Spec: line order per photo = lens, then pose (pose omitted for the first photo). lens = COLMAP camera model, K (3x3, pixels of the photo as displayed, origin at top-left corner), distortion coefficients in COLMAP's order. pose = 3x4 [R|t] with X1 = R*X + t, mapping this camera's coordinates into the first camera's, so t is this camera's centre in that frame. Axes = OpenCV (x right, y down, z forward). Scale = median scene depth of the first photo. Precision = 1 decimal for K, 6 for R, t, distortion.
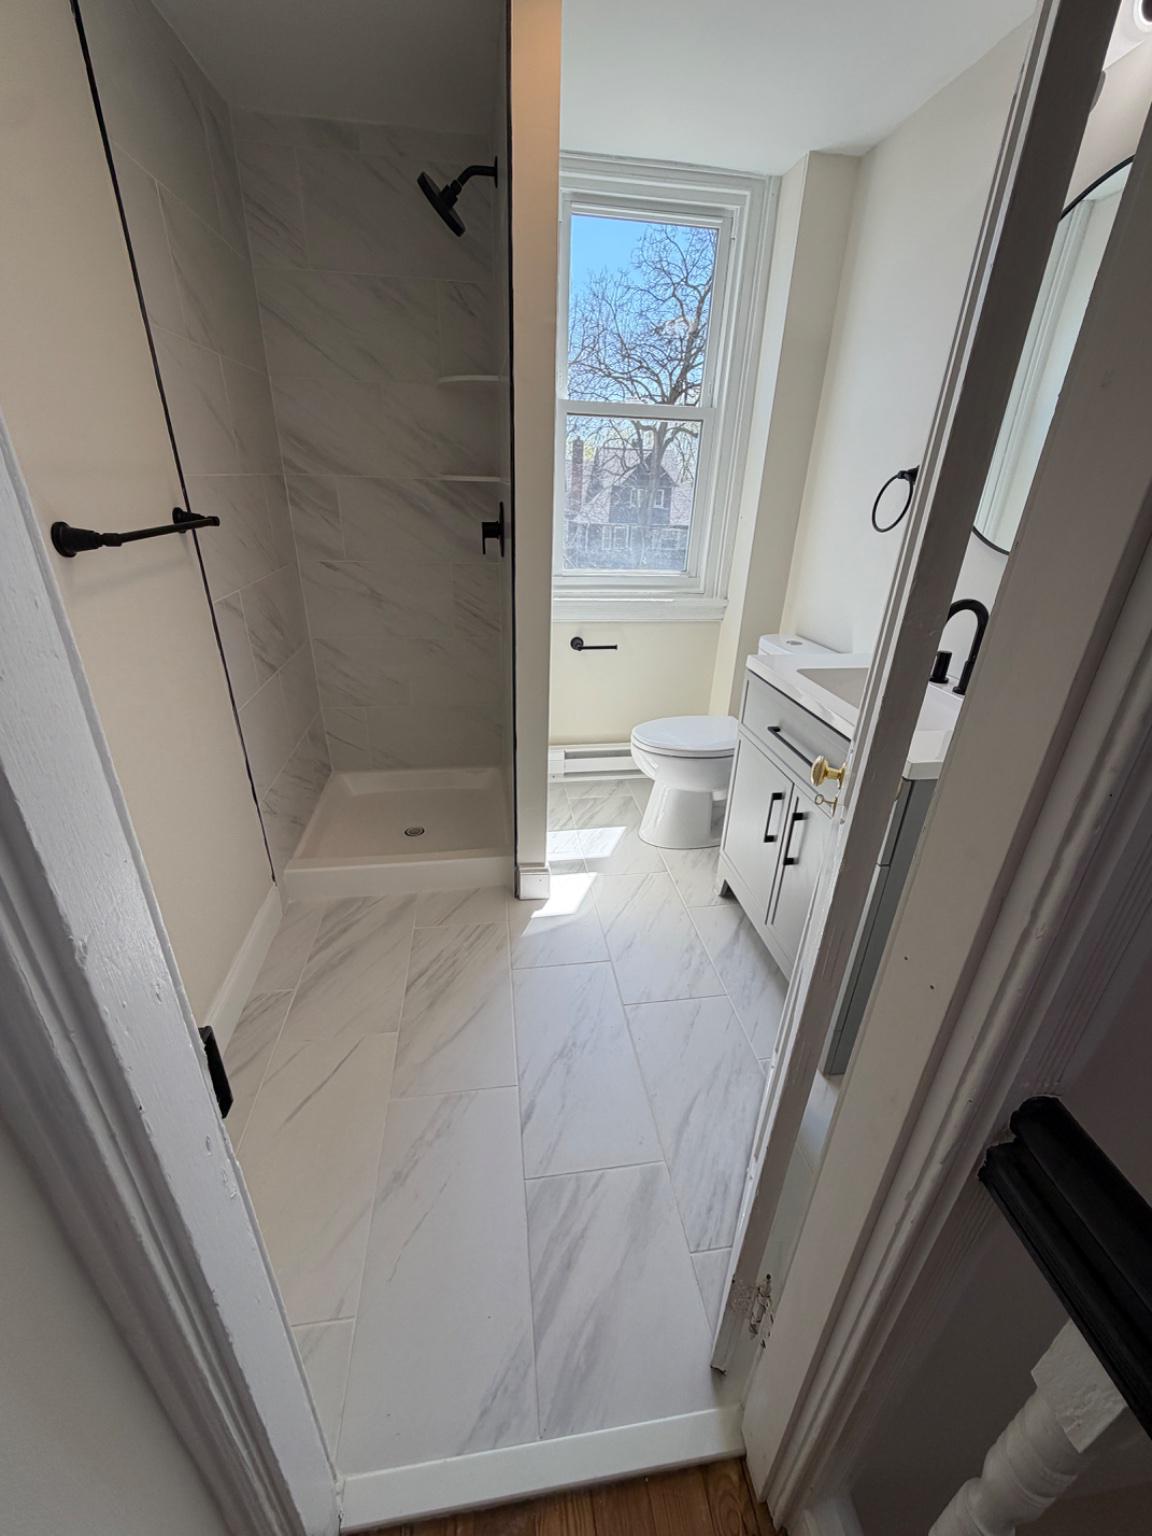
lens RADIAL K [[611.4, 0, 577.8], [0, 611.4, 766.0], [0, 0, 1]] dist [-0.000154, 0.000262]
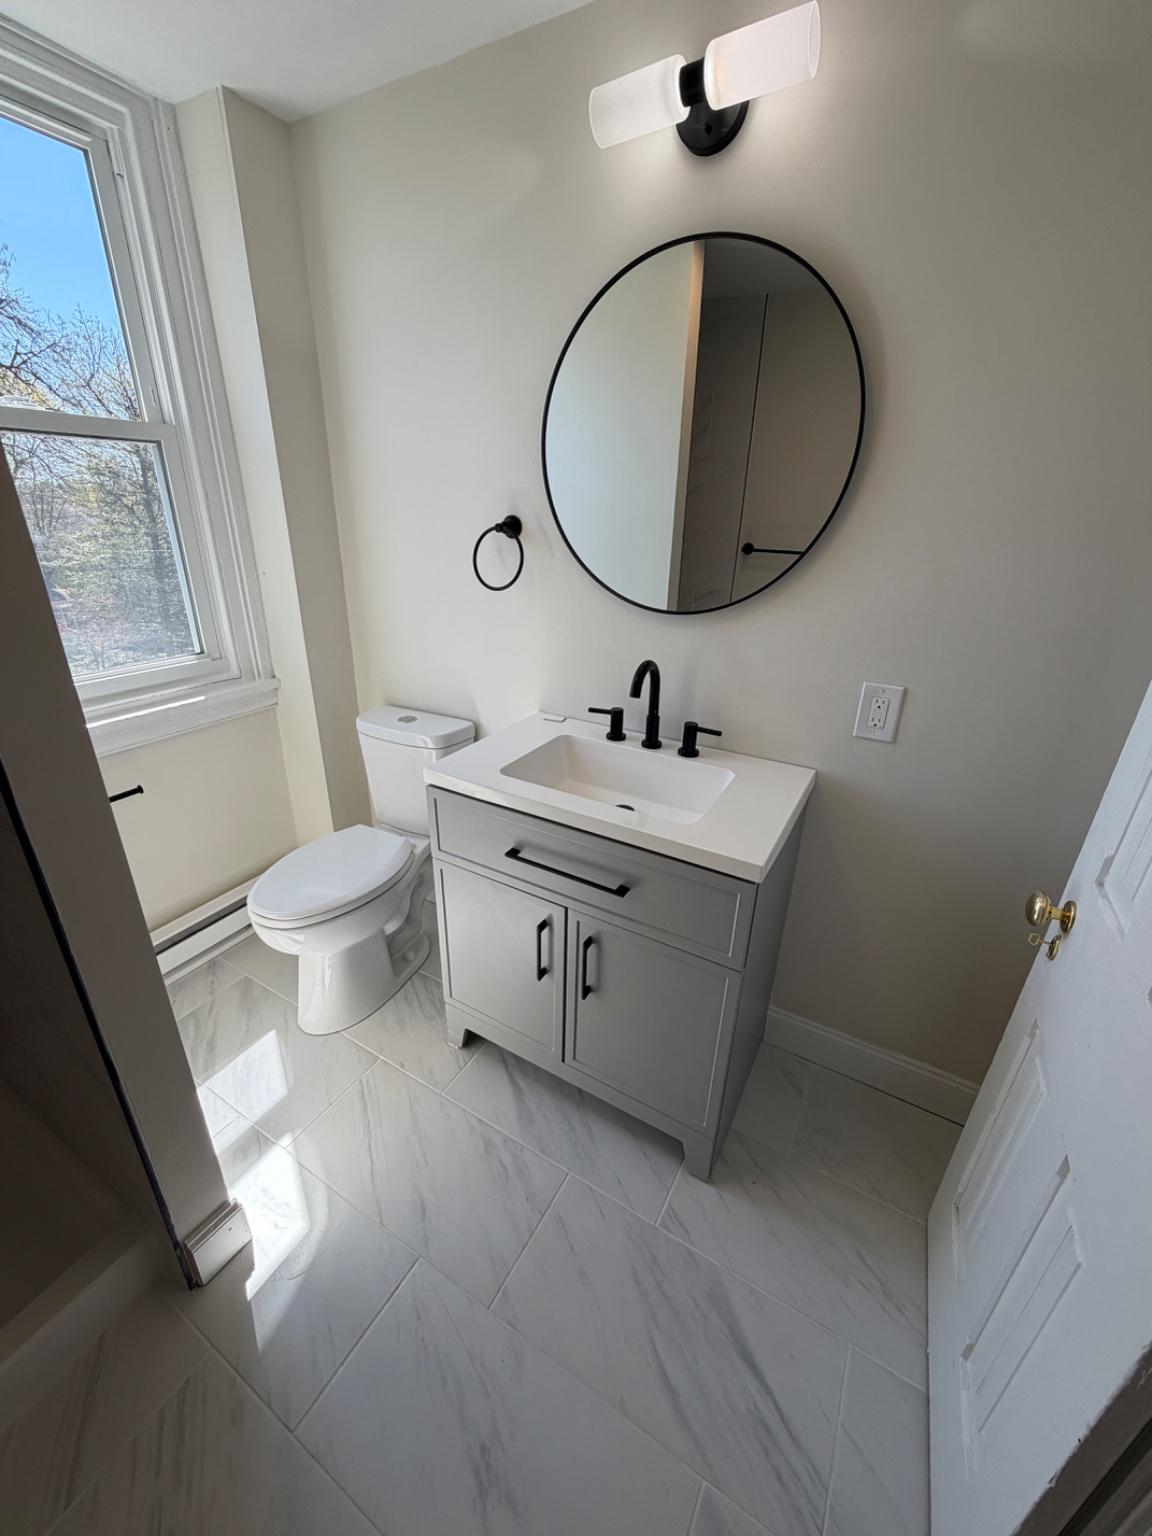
lens RADIAL K [[611.4, 0, 570.0], [0, 611.4, 765.0], [0, 0, 1]] dist [-0.000154, 0.000262]
pose [[0.624419, -0.324699, 0.710403, -0.128138], [0.328435, 0.934337, 0.138368, -0.199985], [-0.708683, 0.146921, 0.690060, 0.299299]]
